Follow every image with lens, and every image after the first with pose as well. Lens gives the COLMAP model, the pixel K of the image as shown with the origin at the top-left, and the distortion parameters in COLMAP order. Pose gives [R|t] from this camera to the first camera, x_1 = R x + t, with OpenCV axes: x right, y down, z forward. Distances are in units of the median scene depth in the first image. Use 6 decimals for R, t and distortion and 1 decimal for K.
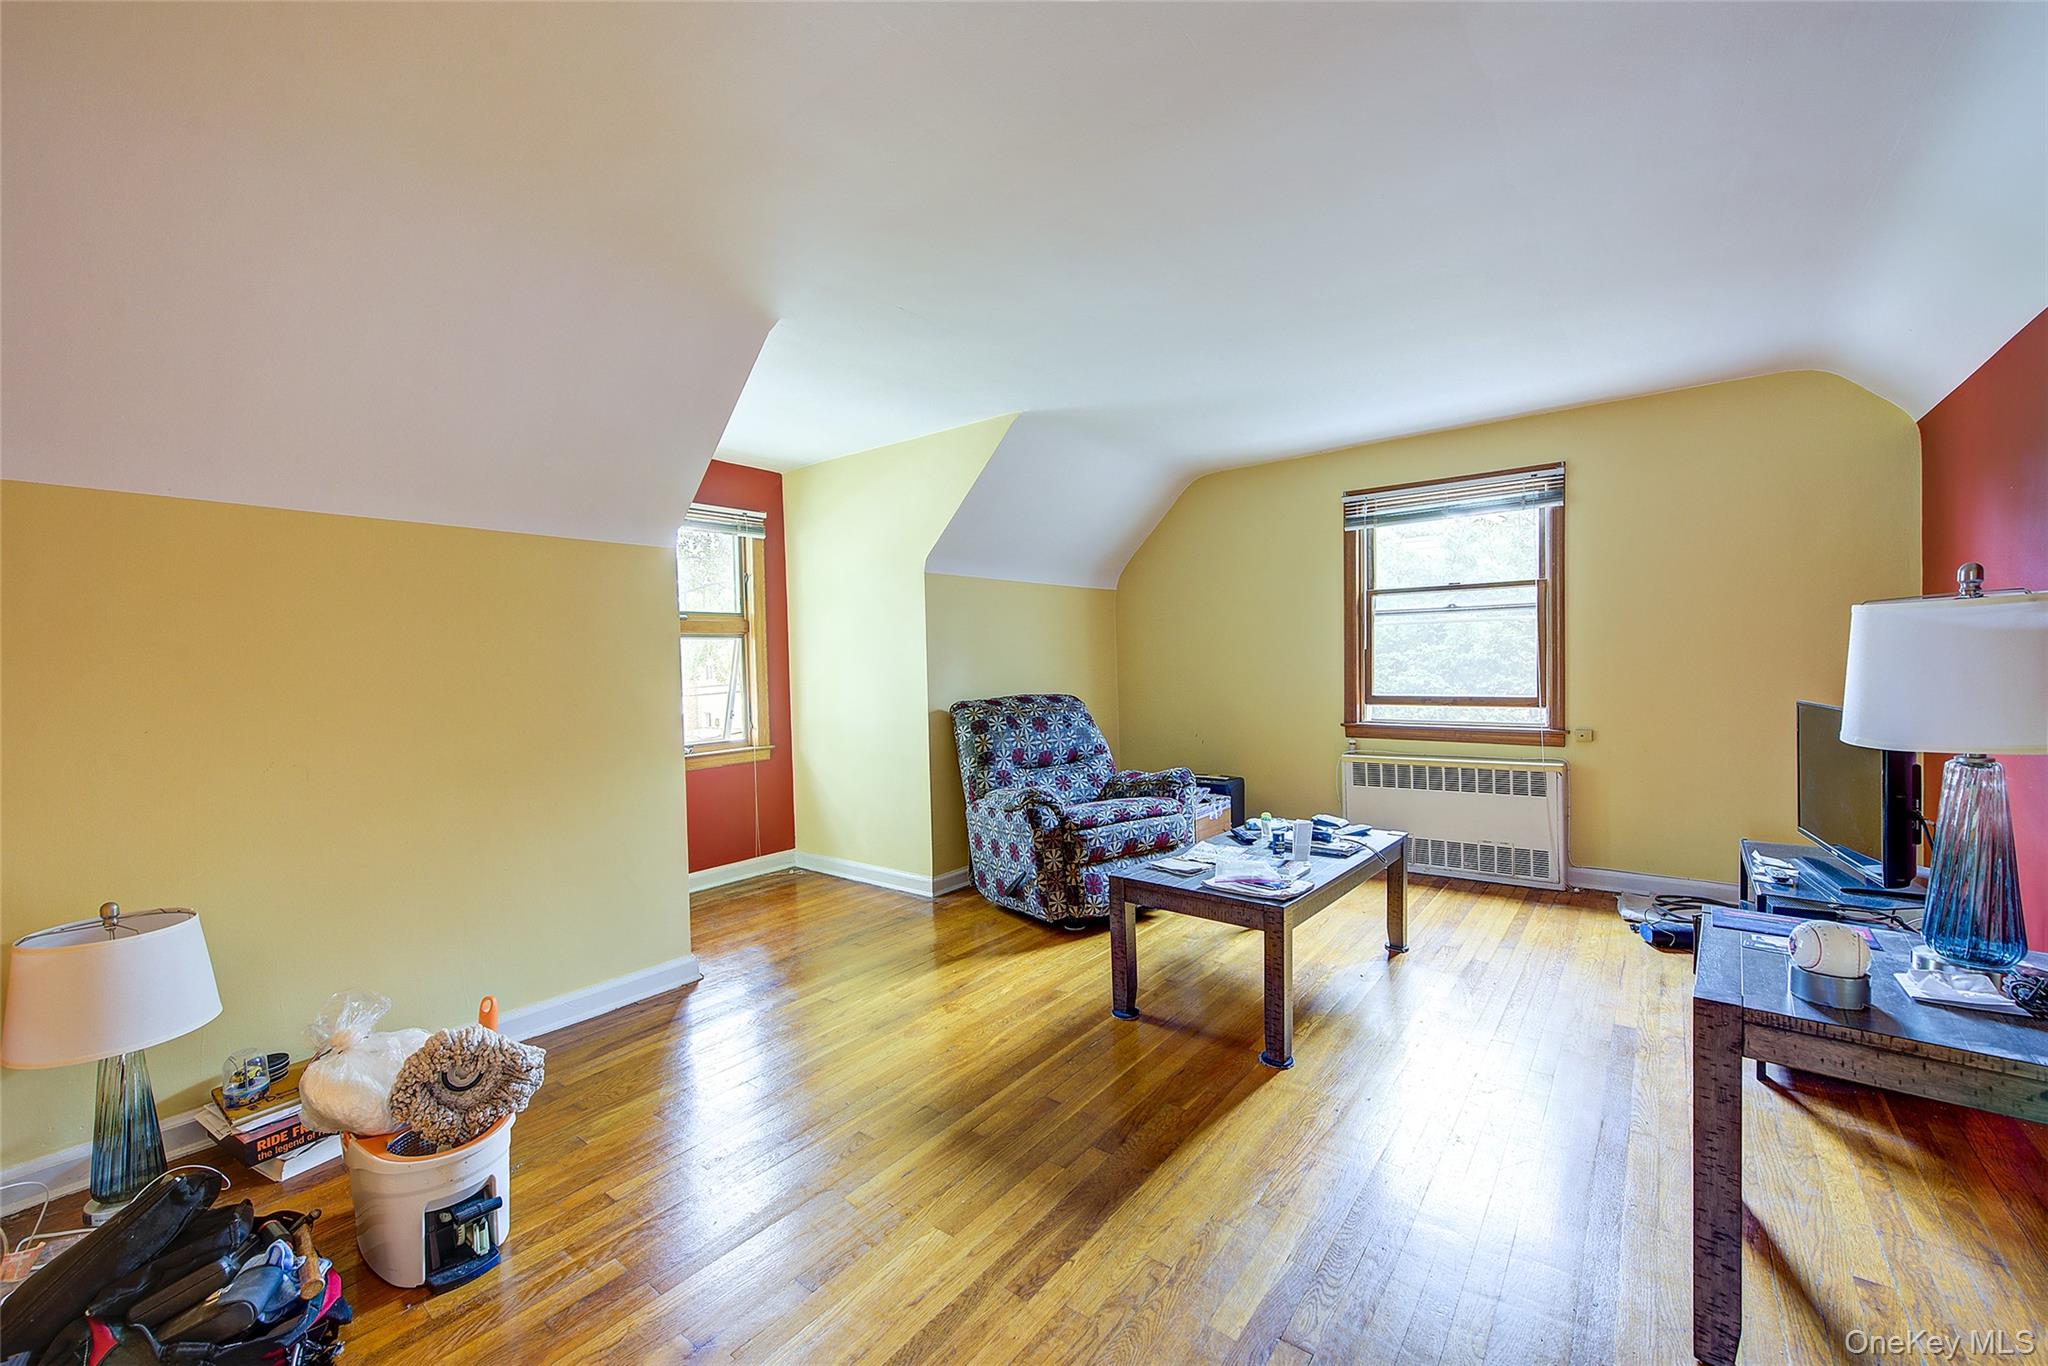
lens RADIAL K [[814.0, 0, 1030.3], [0, 814.0, 681.4], [0, 0, 1]] dist [0.002057, -0.003501]
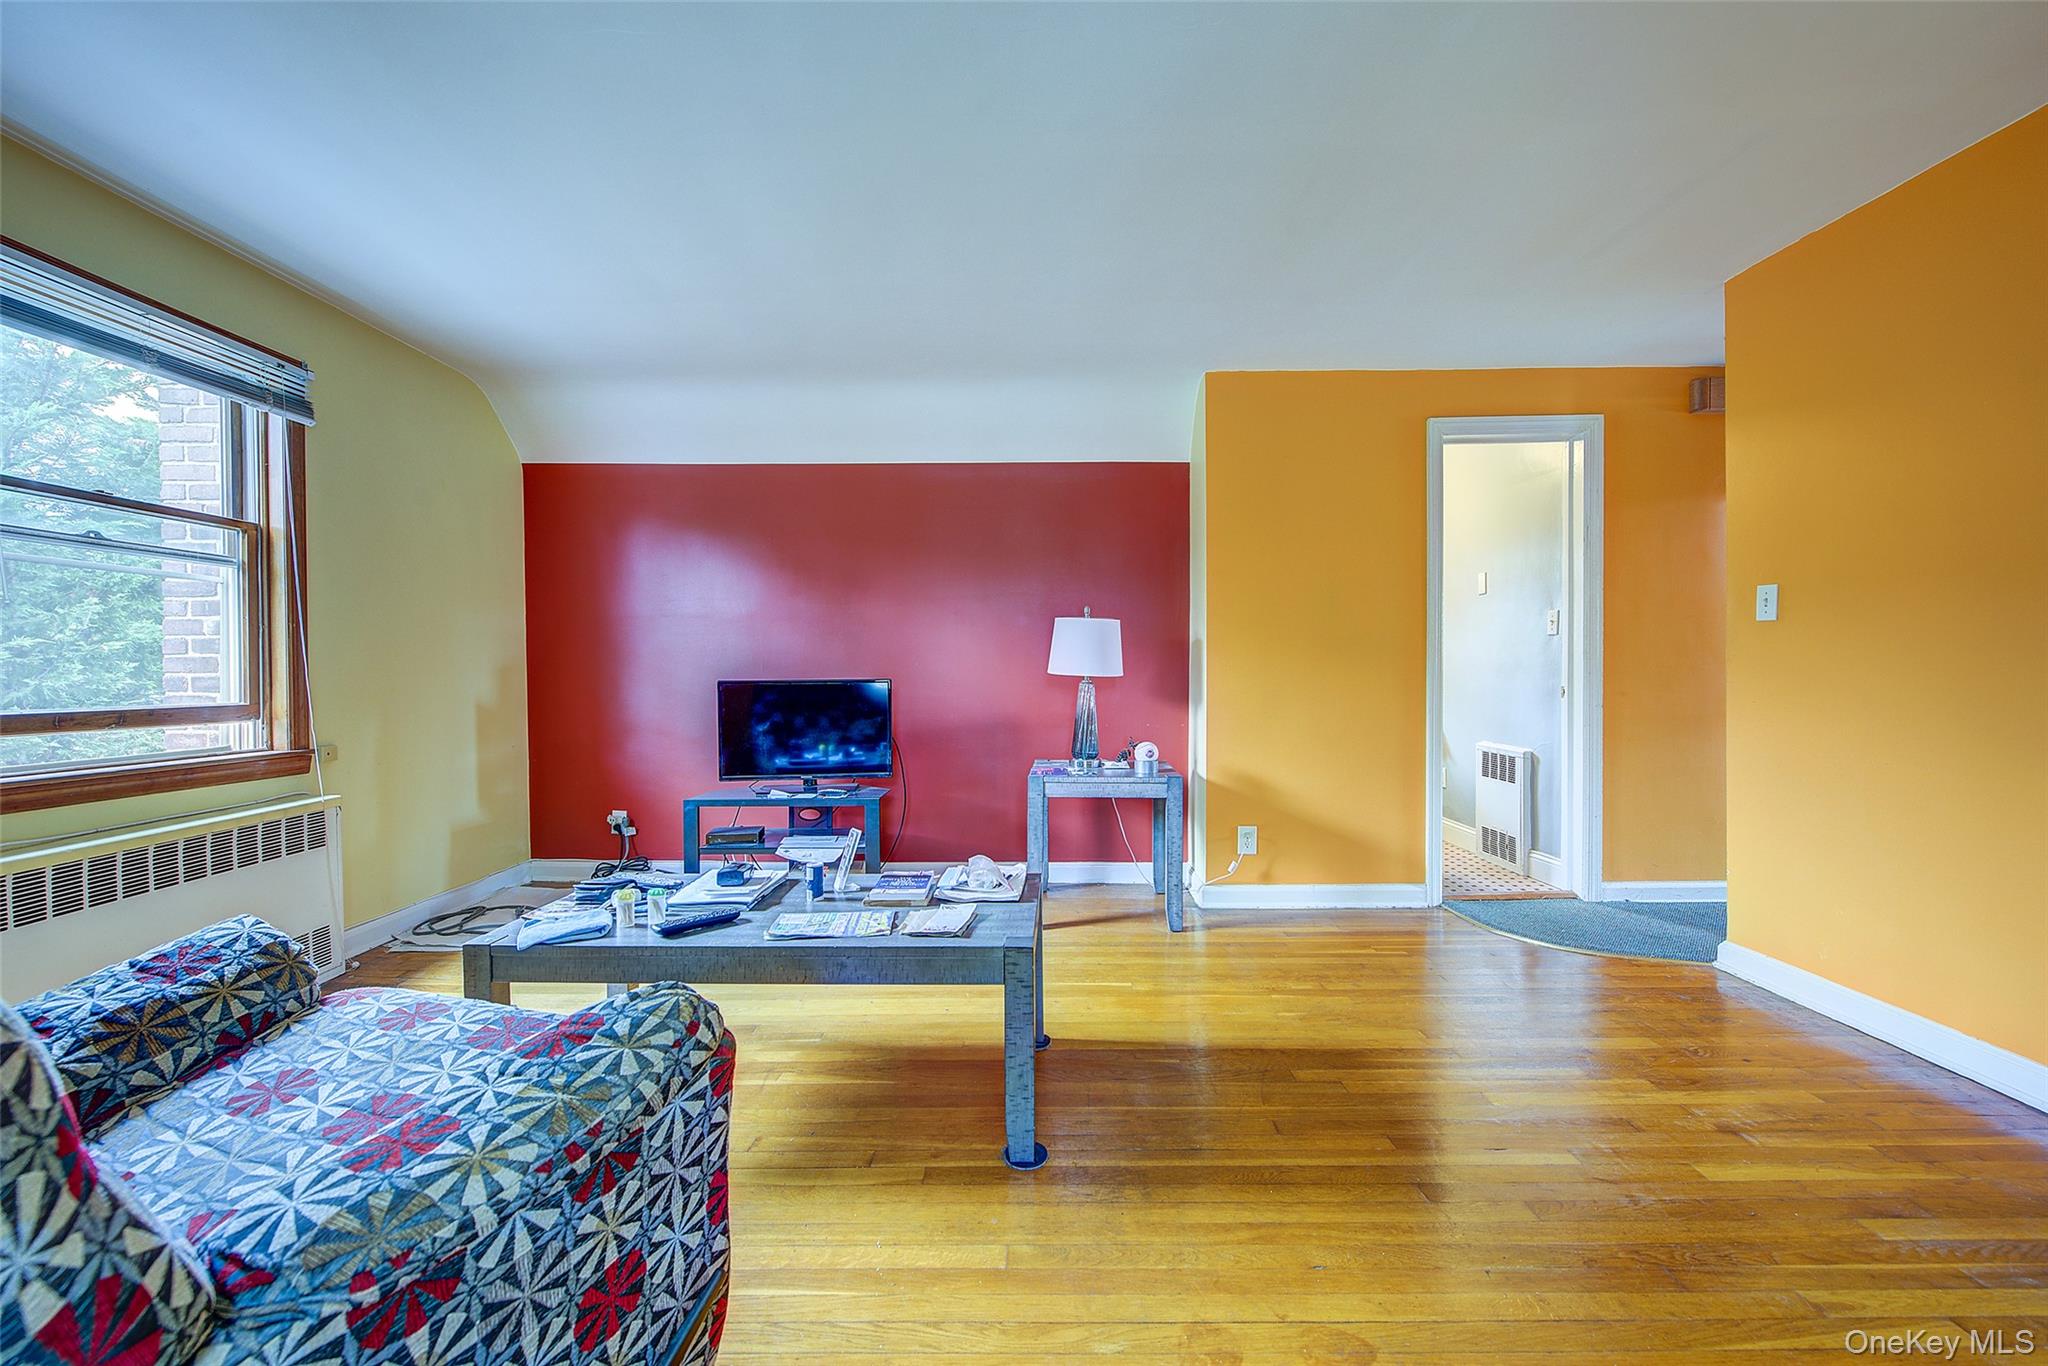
lens RADIAL K [[814.0, 0, 1030.3], [0, 814.0, 681.4], [0, 0, 1]] dist [0.002057, -0.003501]
pose [[-0.611542, -0.005564, 0.791192, -0.272216], [0.016060, 0.999682, 0.019443, -0.001407], [-0.791049, 0.024596, -0.611258, 0.934296]]
